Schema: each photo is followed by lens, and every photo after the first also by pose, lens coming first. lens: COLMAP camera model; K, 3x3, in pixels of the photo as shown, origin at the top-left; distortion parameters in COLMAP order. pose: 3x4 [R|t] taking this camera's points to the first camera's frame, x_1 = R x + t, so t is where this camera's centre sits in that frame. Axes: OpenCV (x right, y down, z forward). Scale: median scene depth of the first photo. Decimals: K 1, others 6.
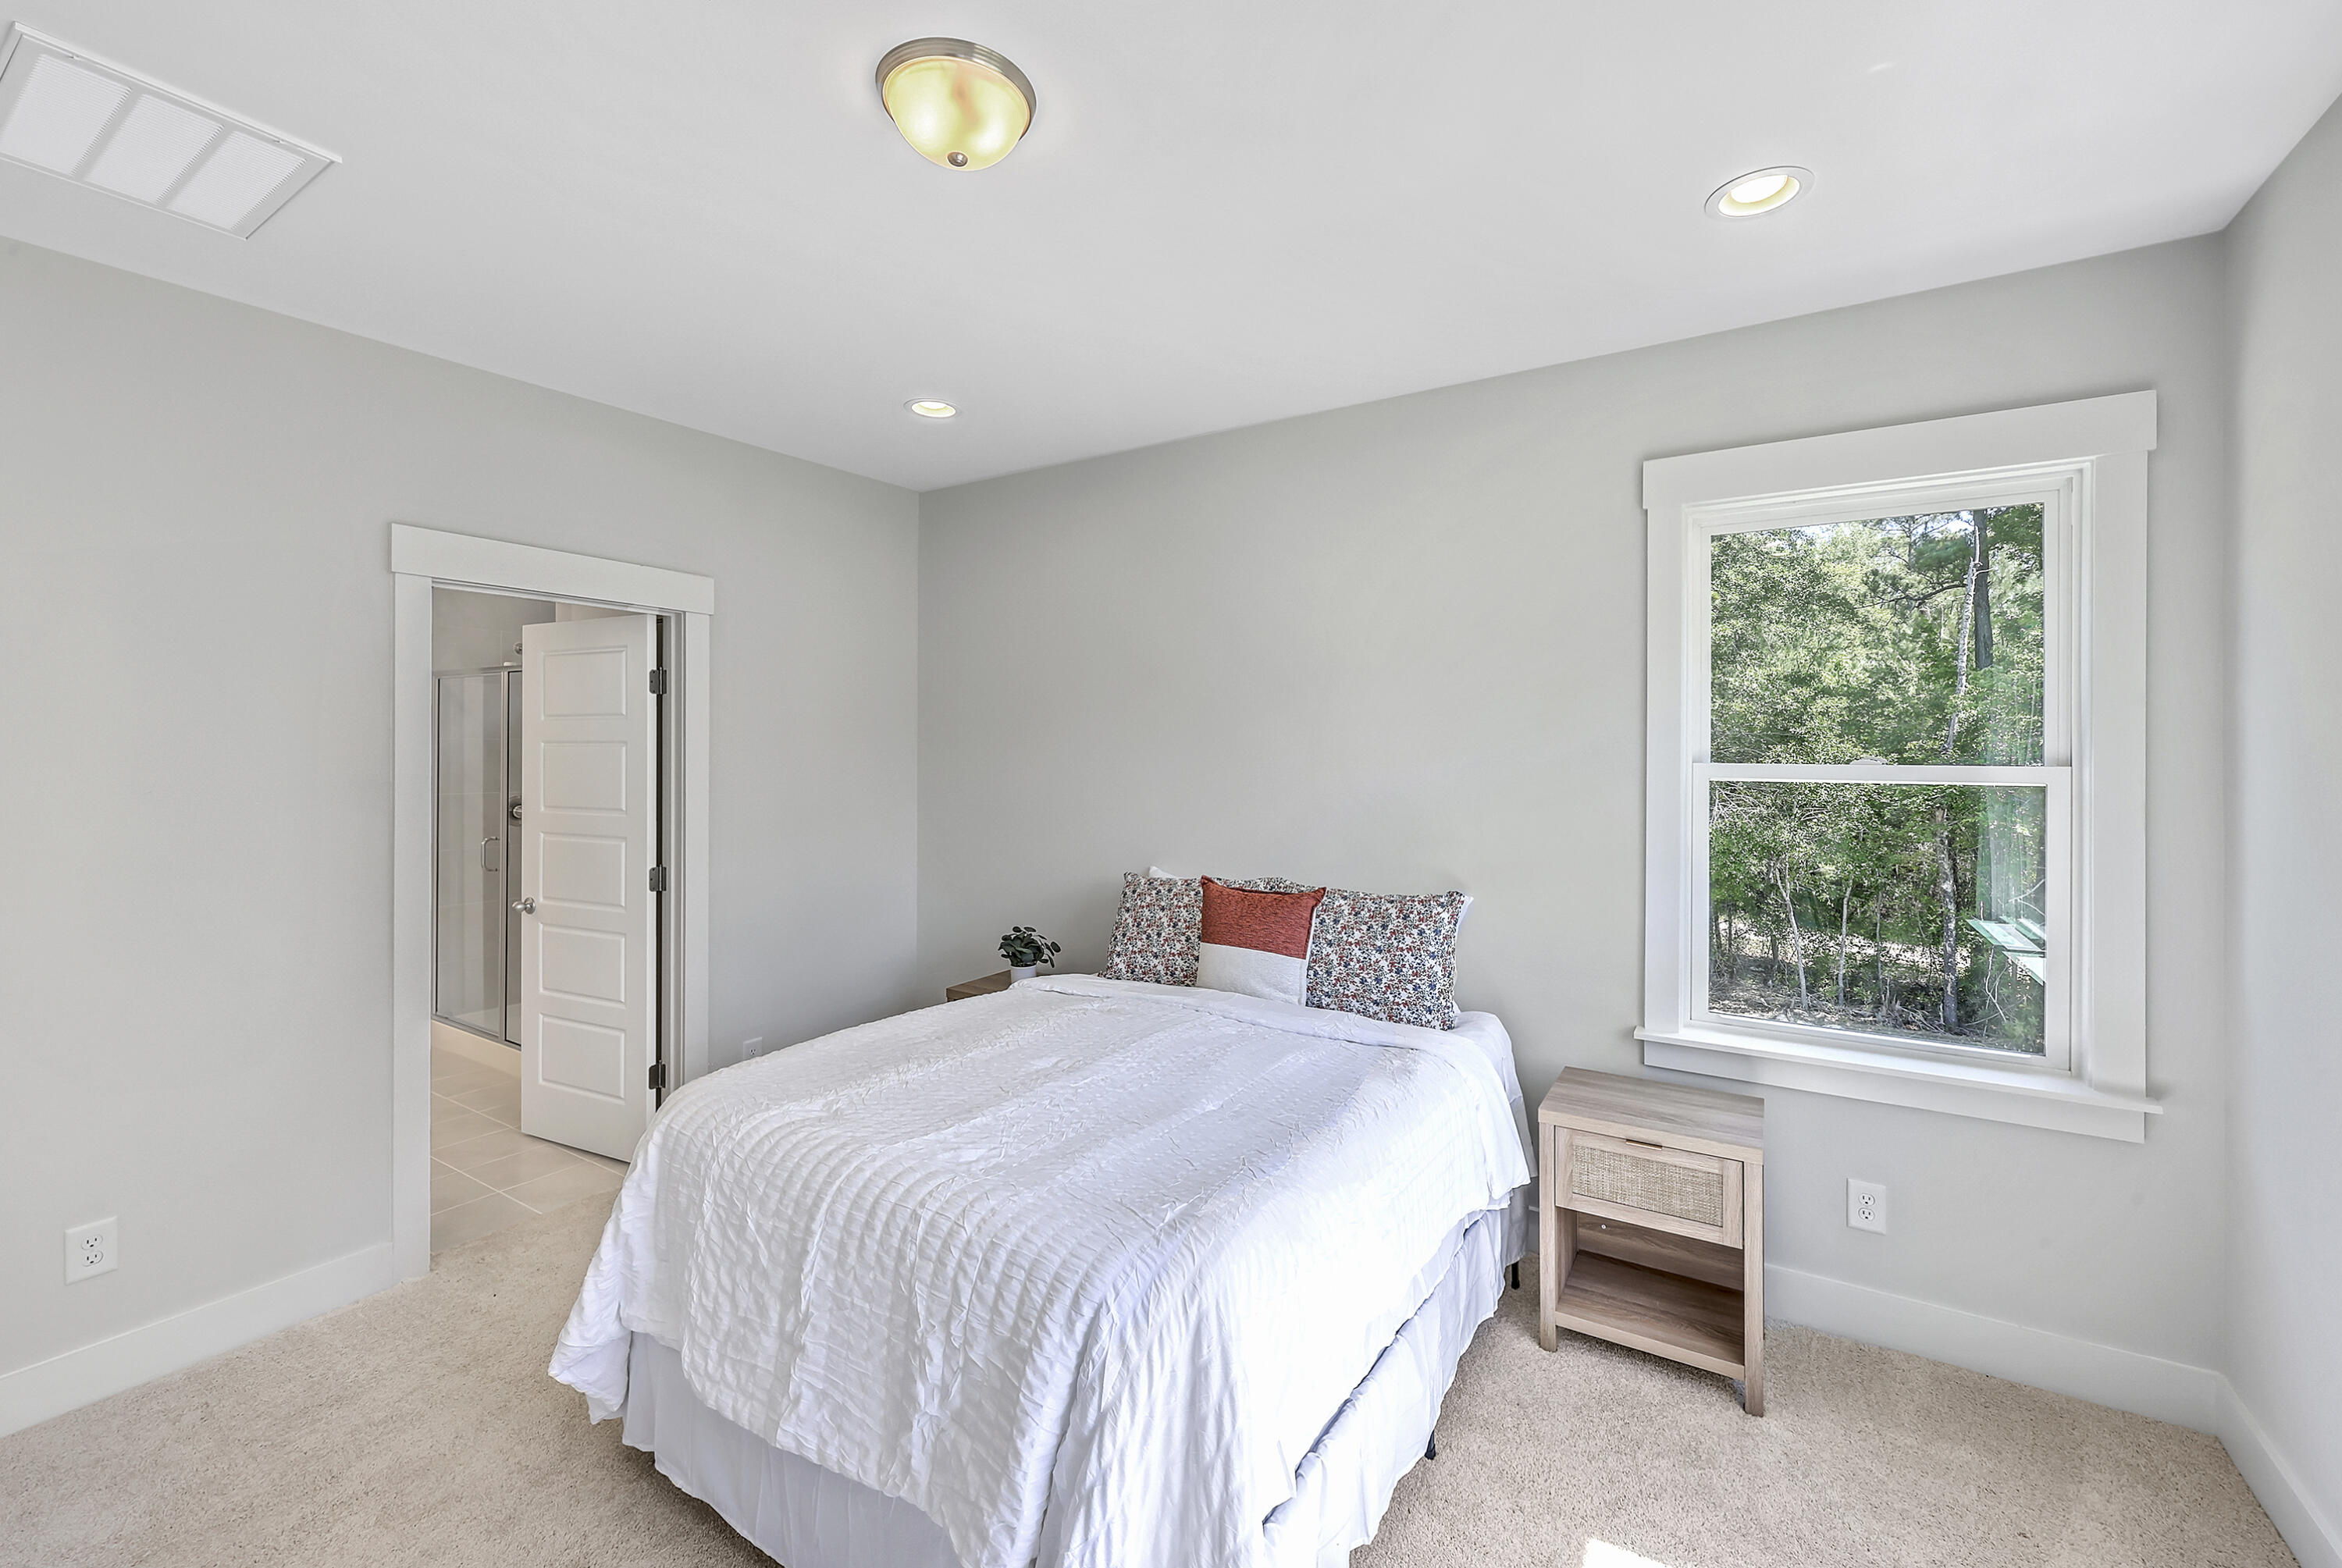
lens RADIAL K [[963.8, 0, 1154.7], [0, 963.8, 725.2], [0, 0, 1]] dist [-0.000731, 0.000646]
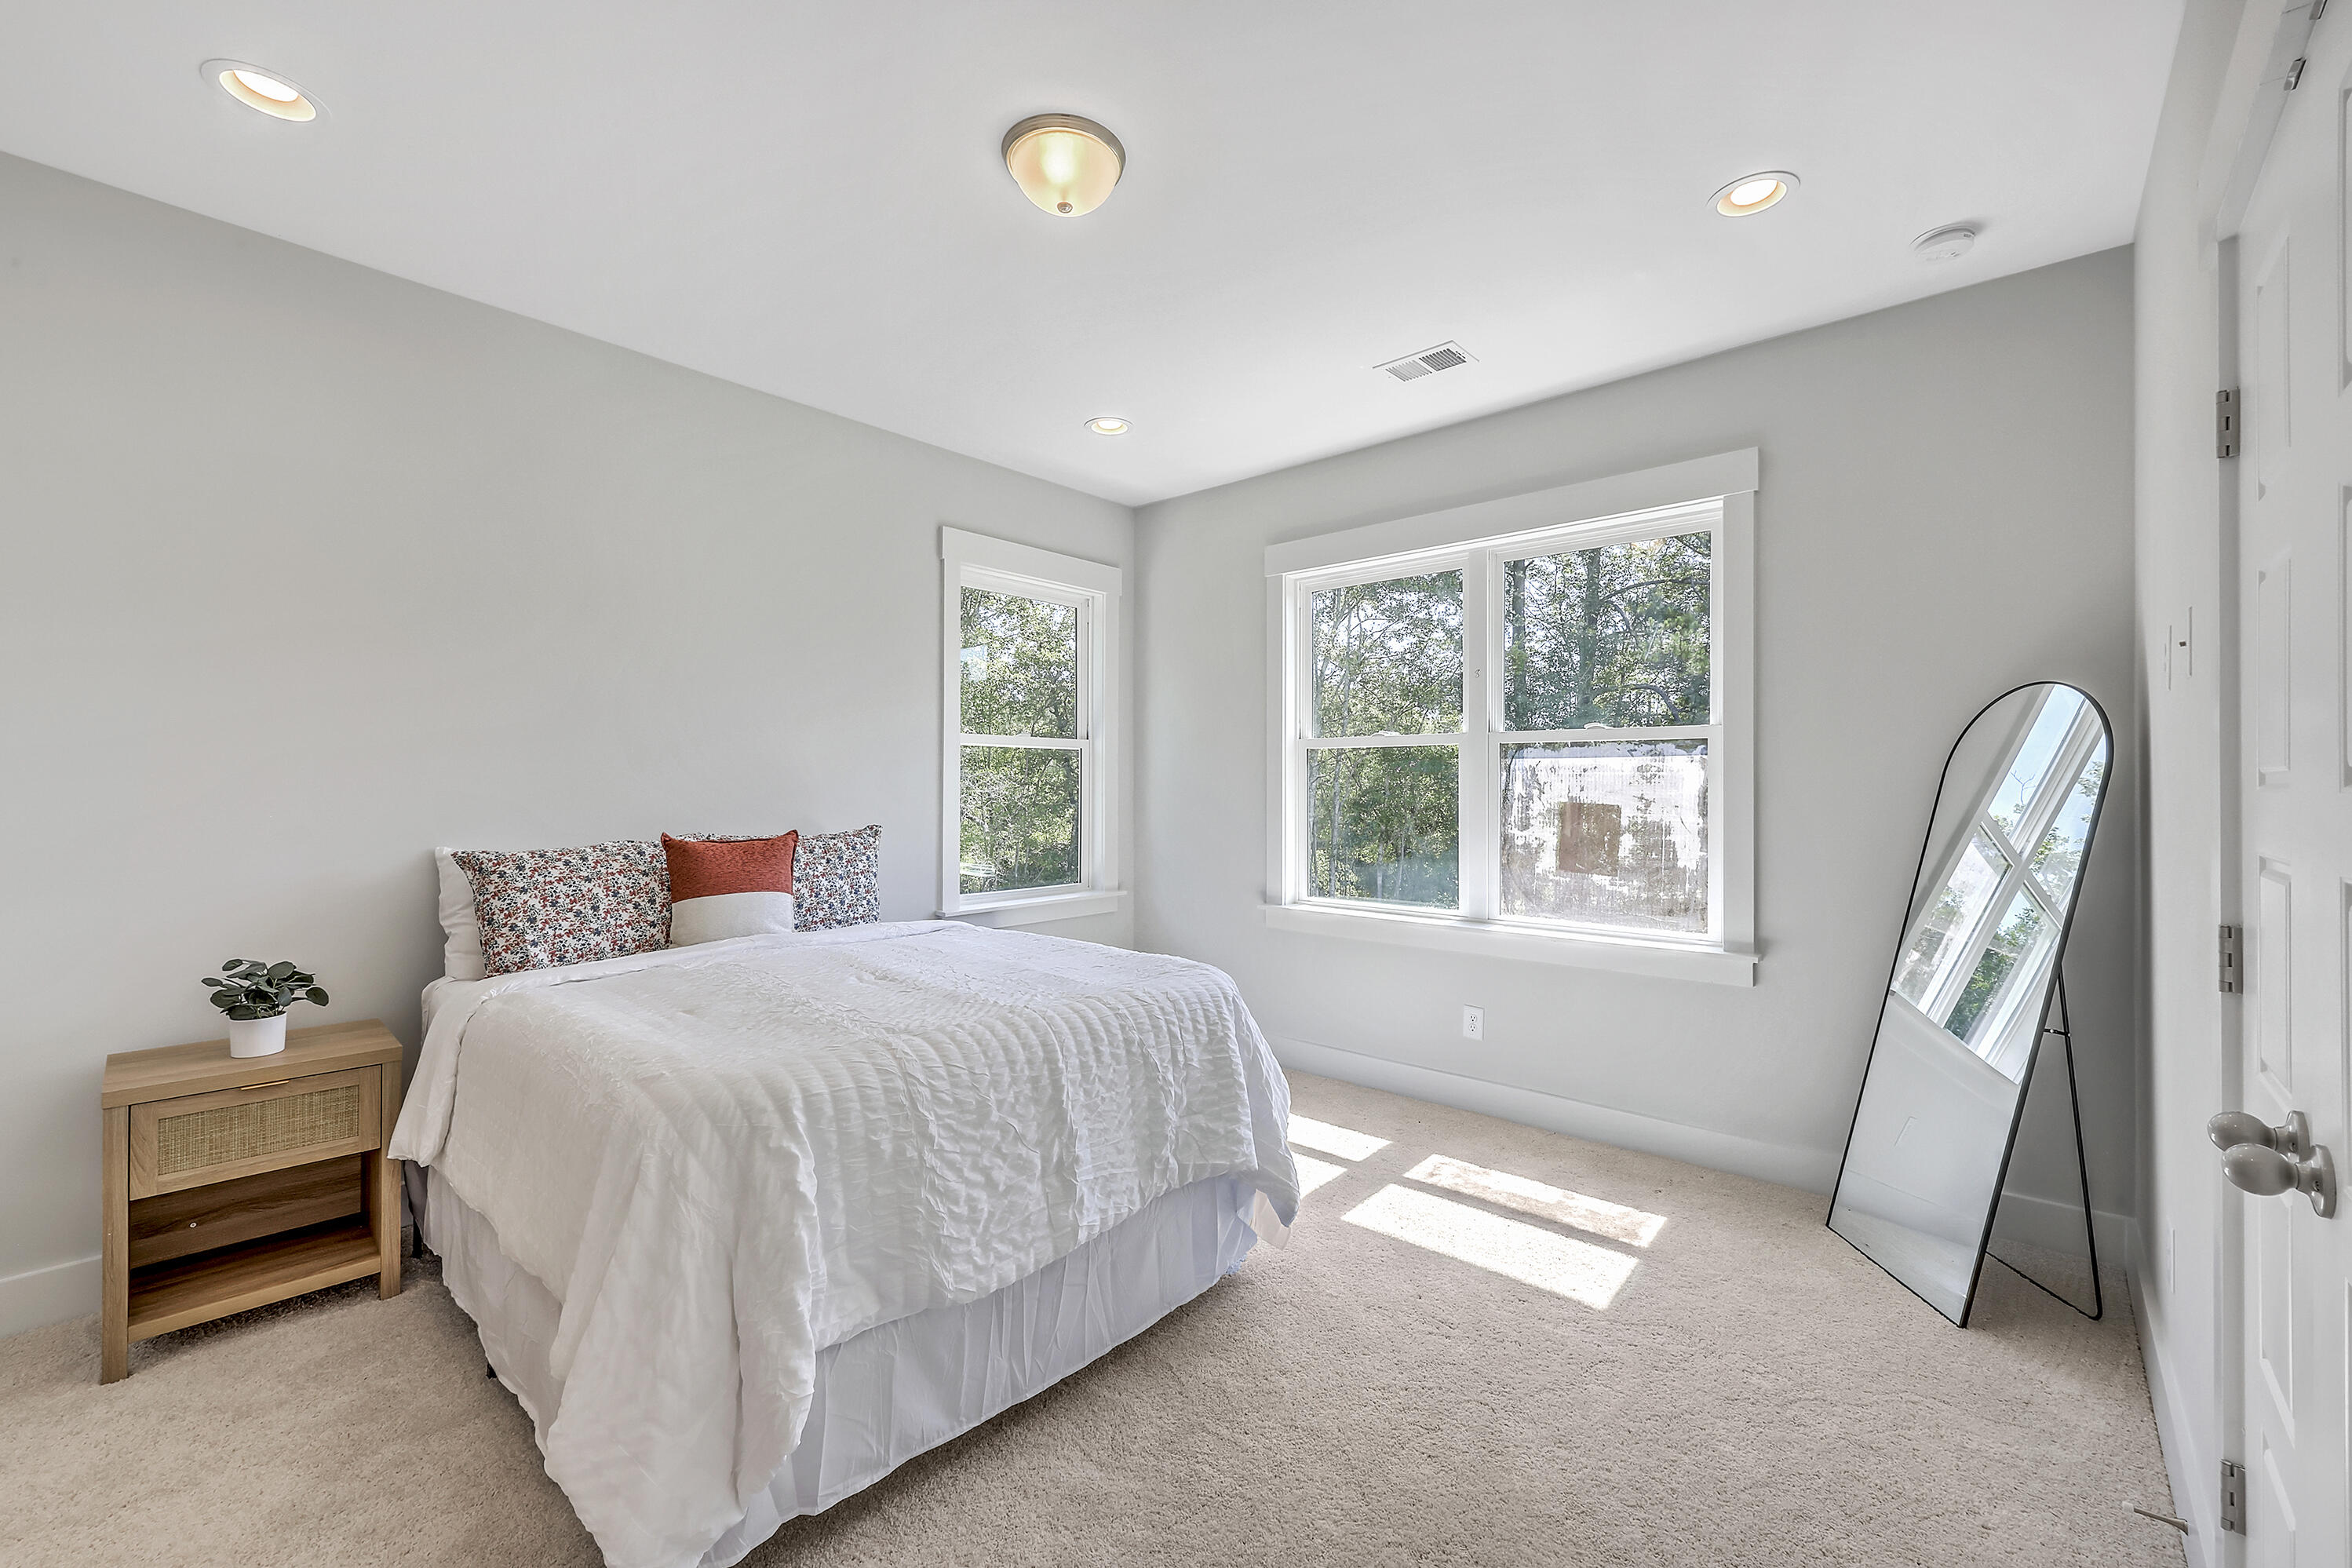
lens RADIAL K [[968.0, 0, 1184.2], [0, 968.0, 783.1], [0, 0, 1]] dist [-0.000731, 0.000646]
pose [[0.149429, 0.001431, 0.988771, -1.061640], [-0.024657, 0.999693, 0.002279, 0.126238], [-0.988465, -0.024720, 0.149419, 0.493094]]
